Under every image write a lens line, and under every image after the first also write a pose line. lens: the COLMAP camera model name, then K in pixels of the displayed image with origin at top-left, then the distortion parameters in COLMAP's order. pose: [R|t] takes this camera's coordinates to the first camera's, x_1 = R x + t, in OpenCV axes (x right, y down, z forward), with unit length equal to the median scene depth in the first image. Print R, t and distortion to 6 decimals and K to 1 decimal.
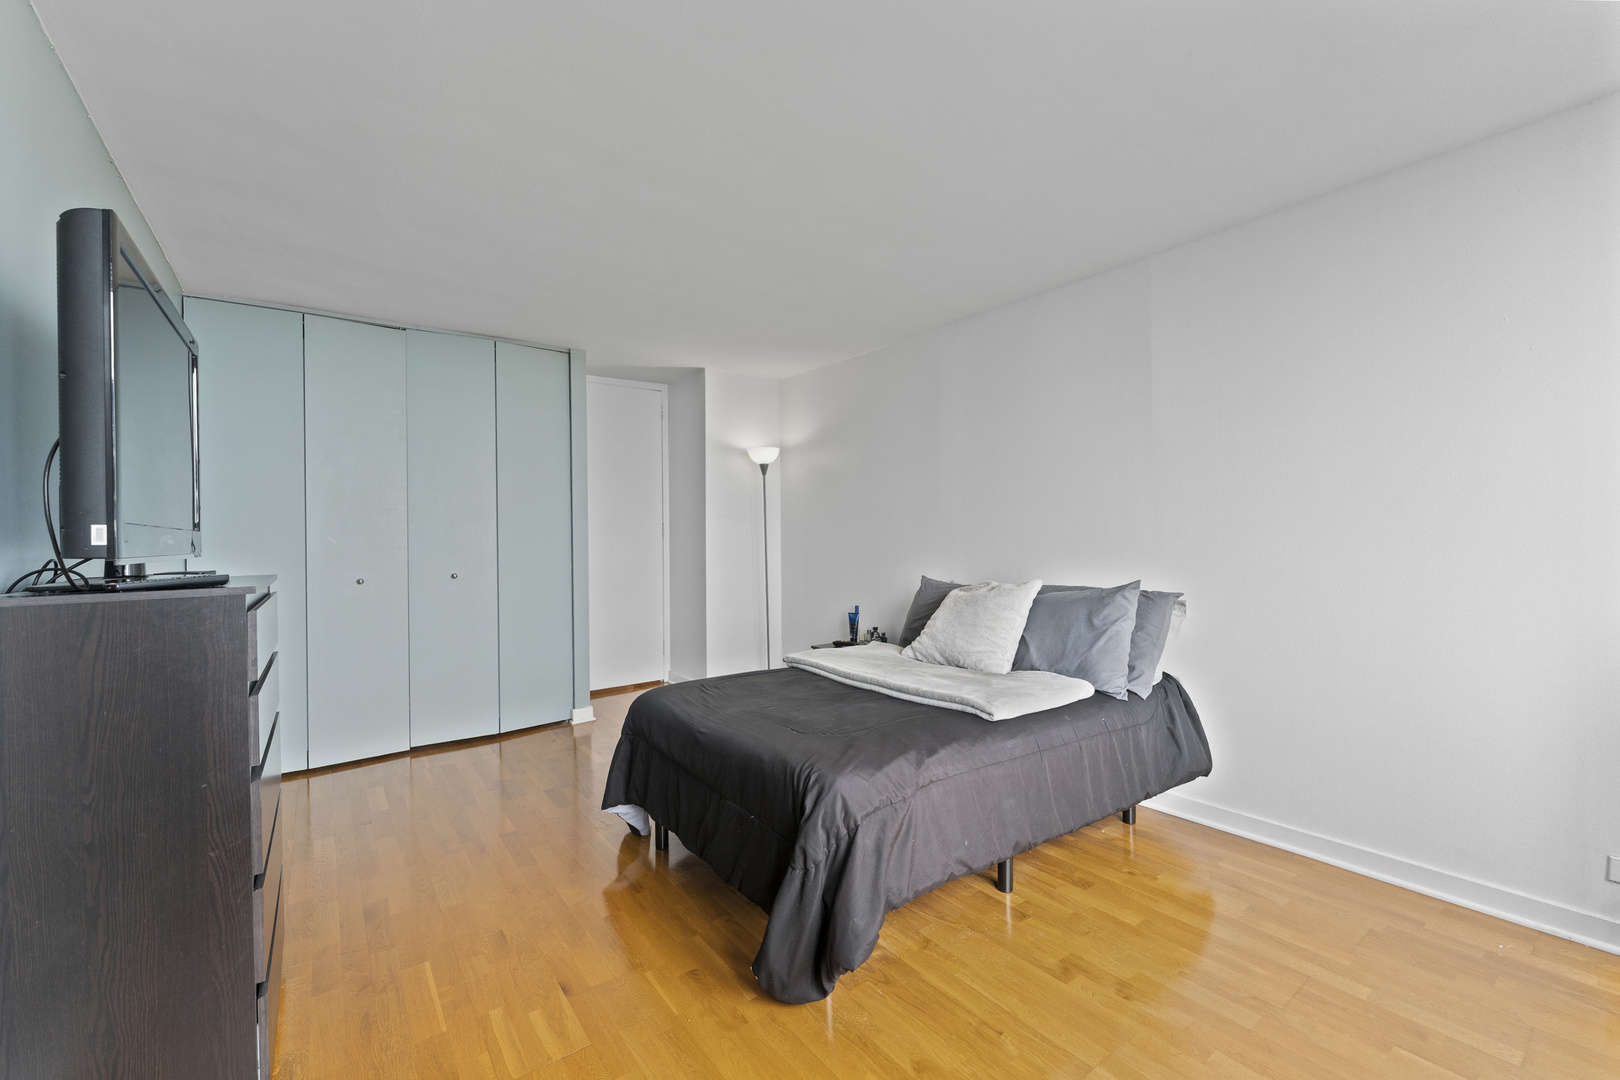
lens RADIAL K [[662.3, 0, 843.0], [0, 662.3, 543.5], [0, 0, 1]] dist [-0.002417, 0.000643]
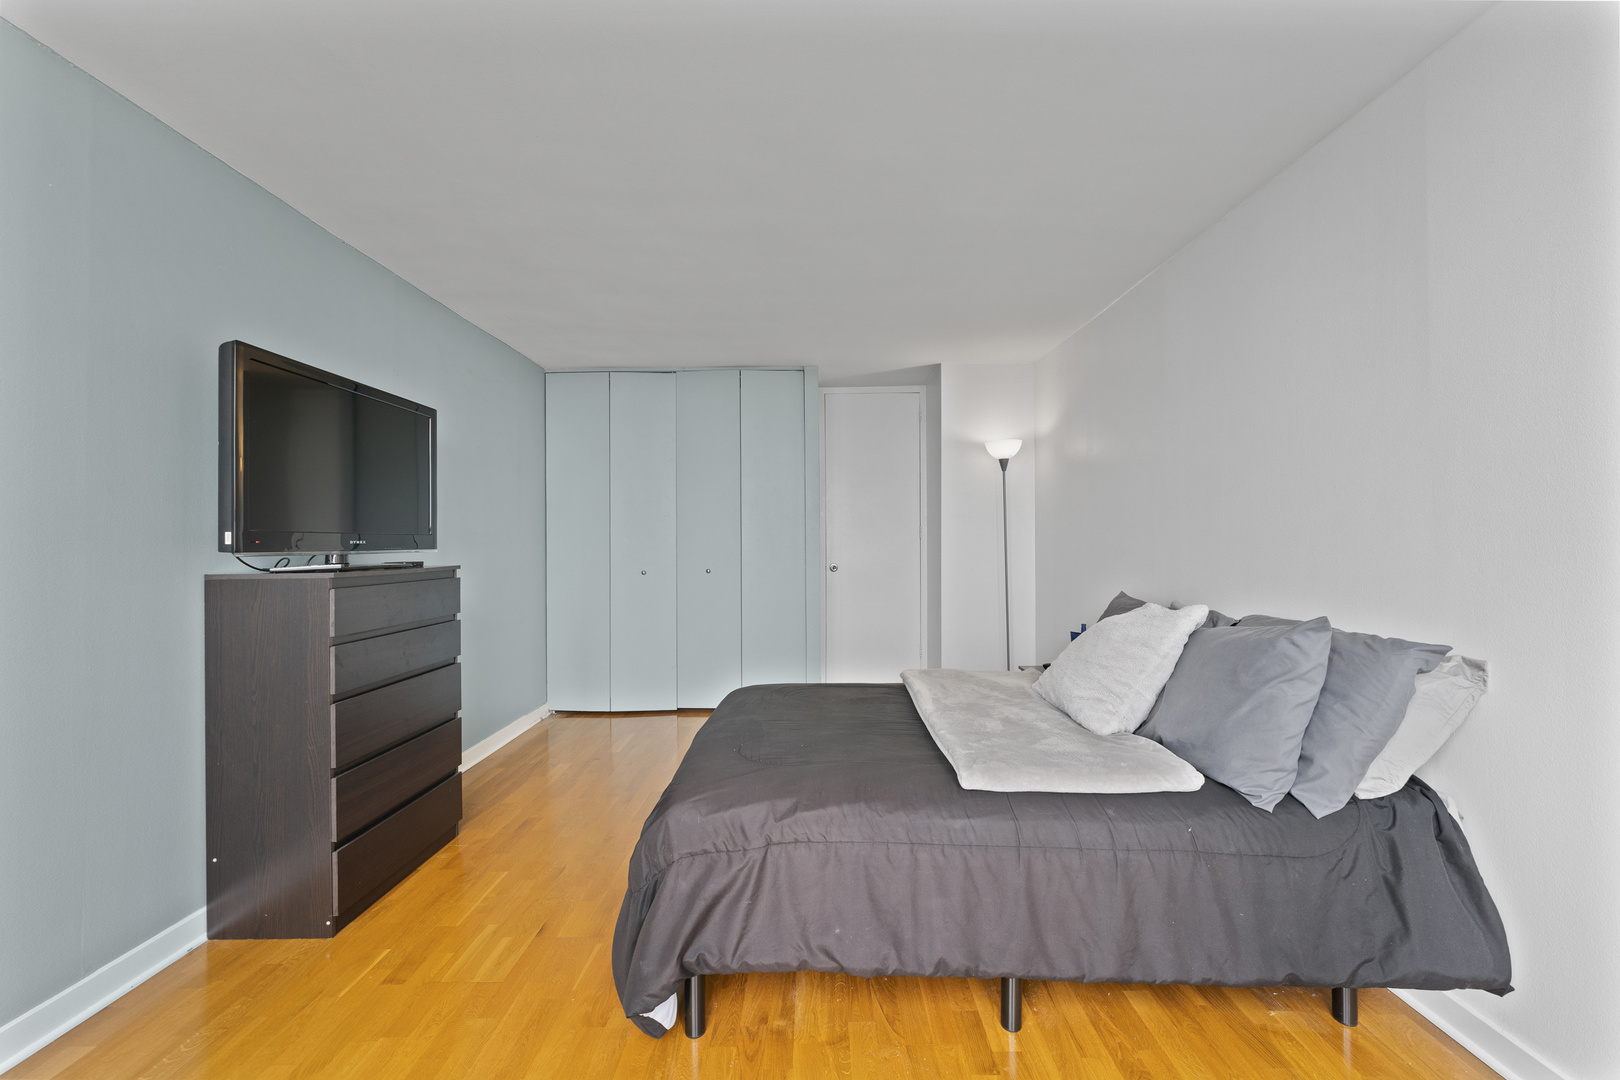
lens RADIAL K [[662.3, 0, 814.5], [0, 662.3, 540.9], [0, 0, 1]] dist [-0.002417, 0.000643]
pose [[0.792910, 0.005630, -0.609313, 0.446848], [-0.008932, 0.999957, -0.002383, -0.006611], [0.609274, 0.007332, 0.792926, 0.247998]]
